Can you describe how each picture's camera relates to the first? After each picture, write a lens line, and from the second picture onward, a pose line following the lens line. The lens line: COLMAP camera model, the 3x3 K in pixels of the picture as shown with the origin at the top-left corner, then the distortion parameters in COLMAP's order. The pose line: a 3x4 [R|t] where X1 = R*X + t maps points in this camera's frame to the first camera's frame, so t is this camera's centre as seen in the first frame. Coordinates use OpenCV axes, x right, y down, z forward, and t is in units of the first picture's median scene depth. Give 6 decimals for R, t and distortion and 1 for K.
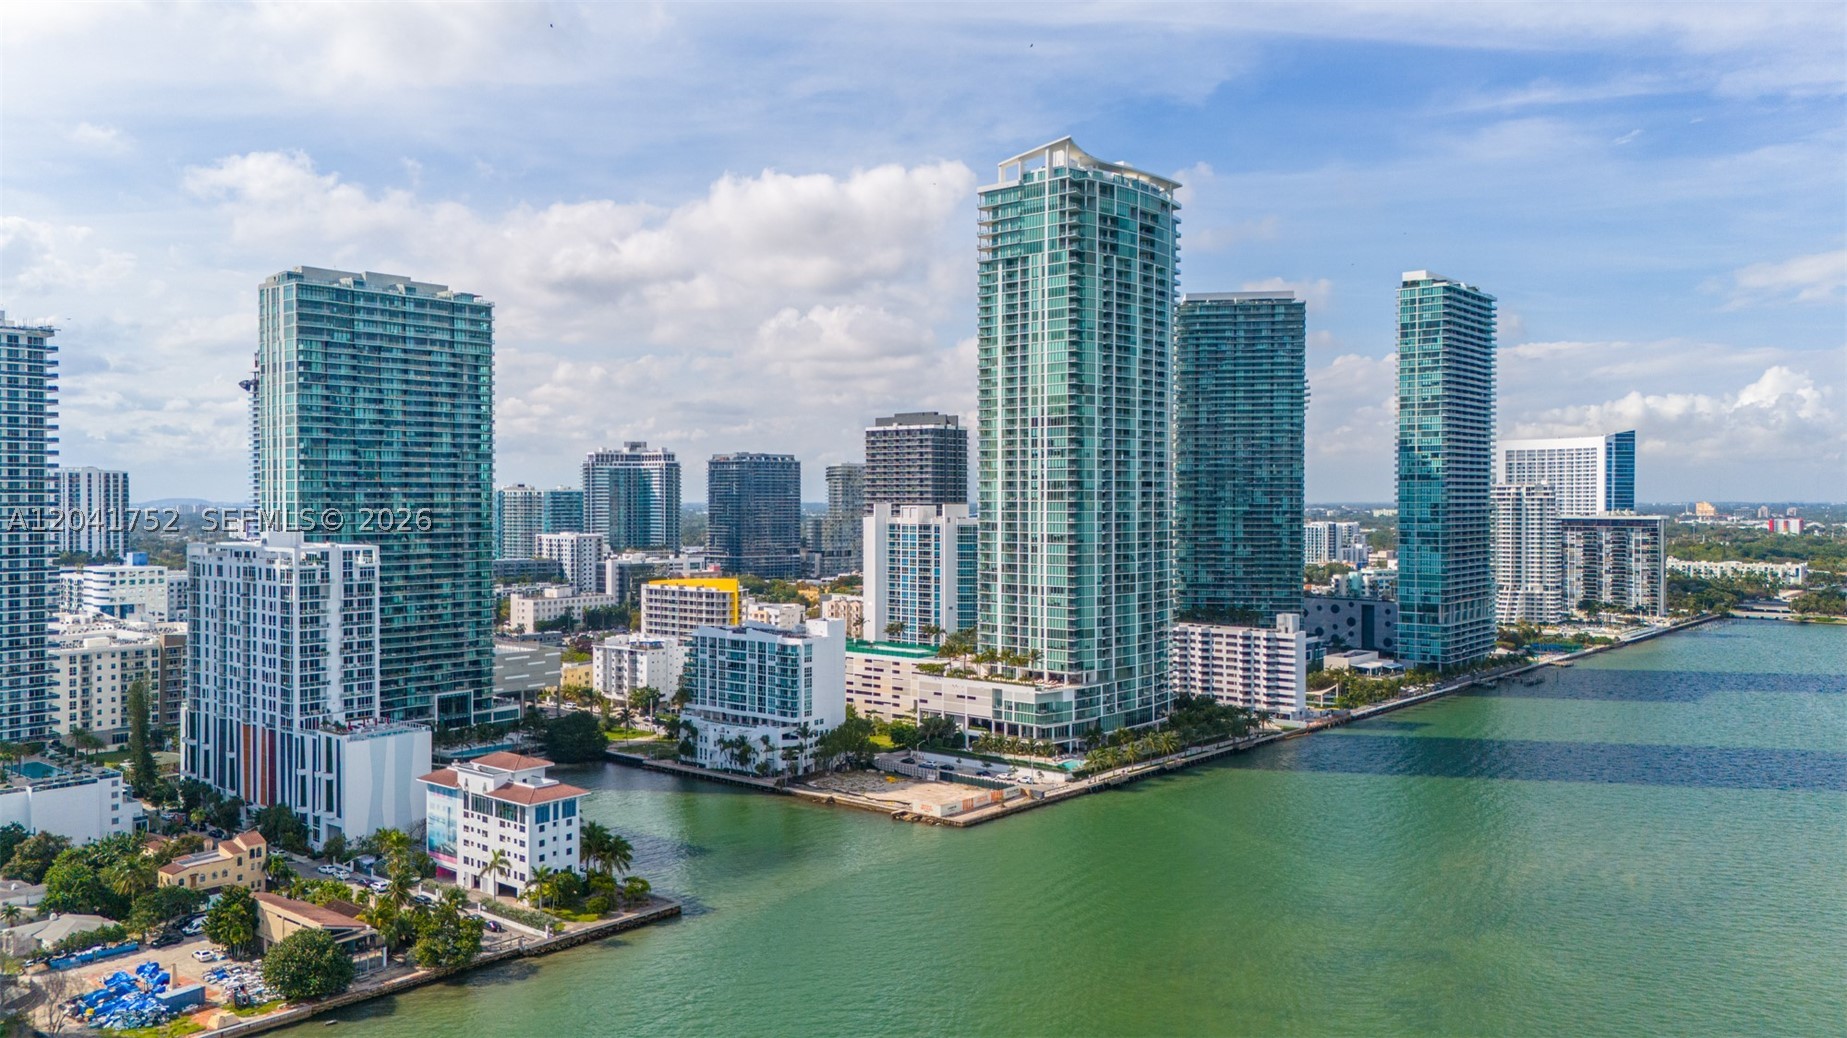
lens RADIAL K [[1370.4, 0, 922.1], [0, 1370.4, 519.4], [0, 0, 1]] dist [0.058039, -0.058110]
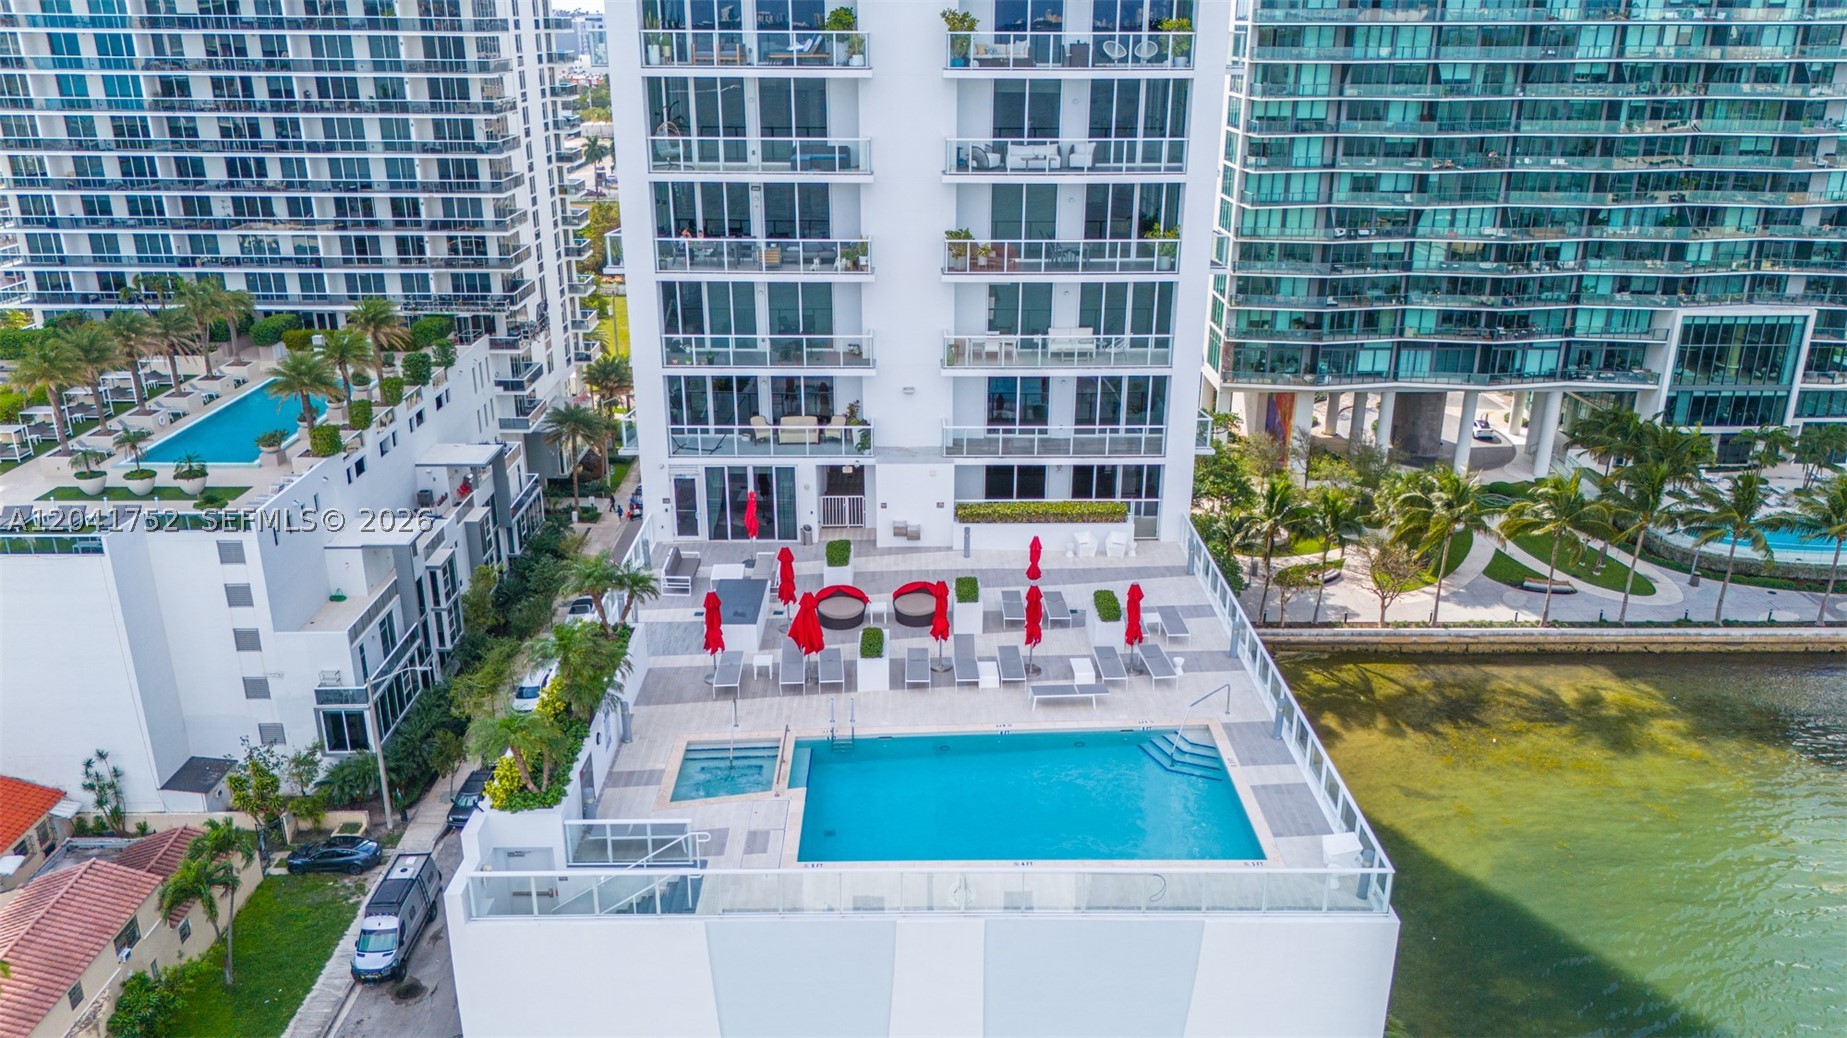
lens RADIAL K [[1370.4, 0, 922.4], [0, 1370.4, 520.8], [0, 0, 1]] dist [0.058039, -0.058110]
pose [[0.653621, 0.263434, -0.709494, -0.233499], [-0.015412, 0.941904, 0.335529, 0.071191], [0.756665, -0.208374, 0.619708, 0.678224]]
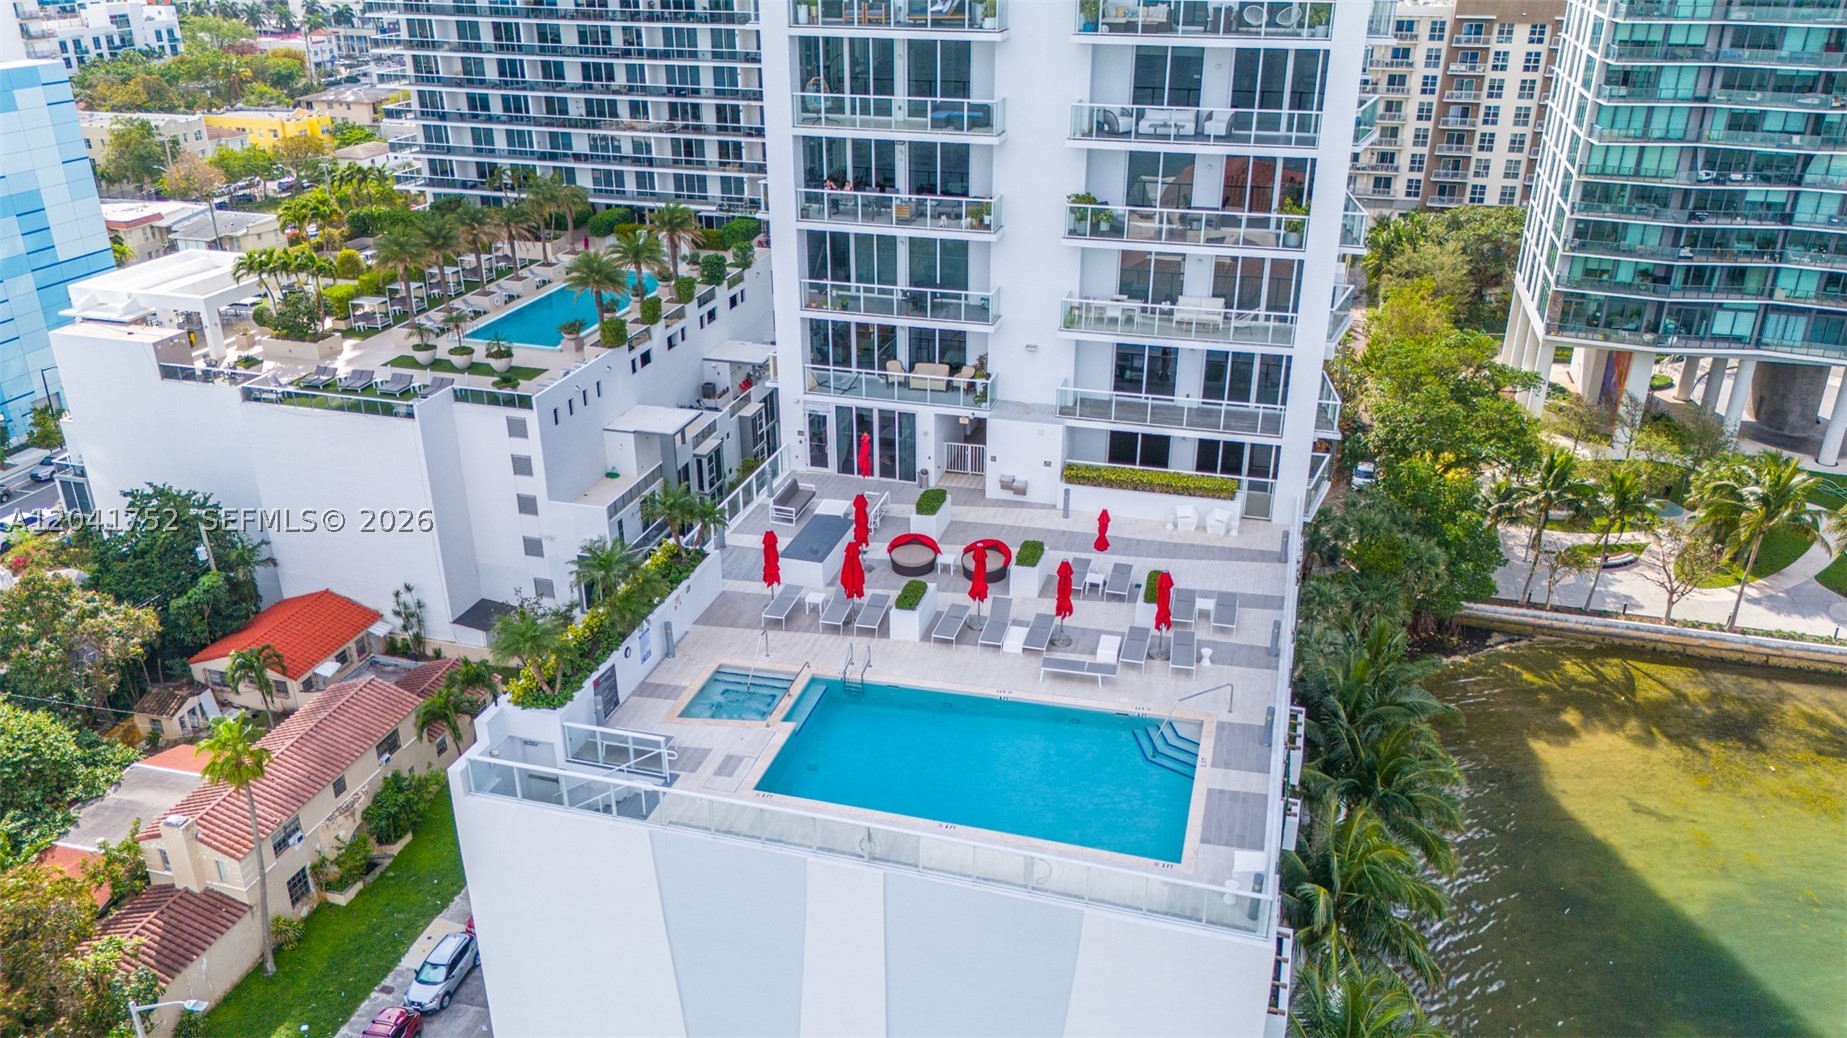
lens RADIAL K [[1370.4, 0, 912.3], [0, 1370.4, 516.3], [0, 0, 1]] dist [0.058039, -0.058110]
pose [[0.411026, 0.375574, -0.830664, -0.219519], [-0.014298, 0.913735, 0.406059, 0.064843], [0.911512, -0.155024, 0.380938, 0.694438]]
